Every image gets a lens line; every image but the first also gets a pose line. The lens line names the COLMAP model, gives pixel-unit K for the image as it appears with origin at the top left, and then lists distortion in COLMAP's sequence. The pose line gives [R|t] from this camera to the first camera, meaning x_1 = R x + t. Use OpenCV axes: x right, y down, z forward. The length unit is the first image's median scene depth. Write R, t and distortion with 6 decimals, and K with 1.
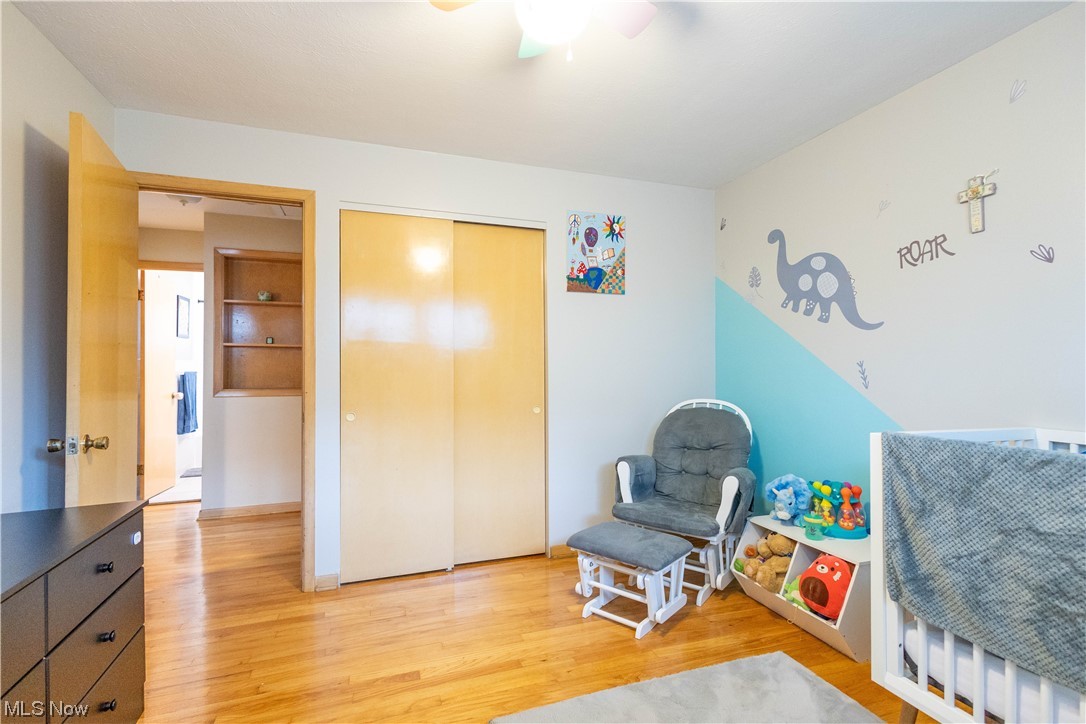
lens RADIAL K [[497.9, 0, 545.5], [0, 497.9, 362.4], [0, 0, 1]] dist [0.011961, -0.002849]
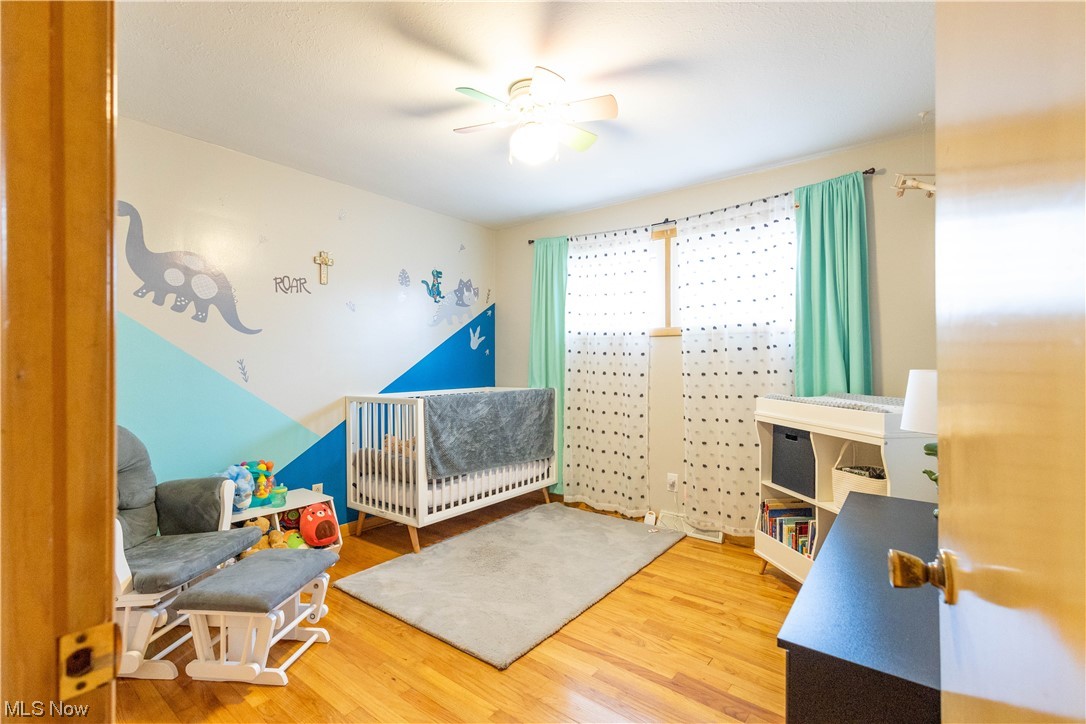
lens RADIAL K [[497.9, 0, 544.1], [0, 497.9, 362.0], [0, 0, 1]] dist [0.011961, -0.002849]
pose [[-0.542702, 0.002668, 0.839921, -0.833347], [-0.008851, 0.999921, -0.008895, 0.008395], [-0.839879, -0.012261, -0.542636, 1.129404]]
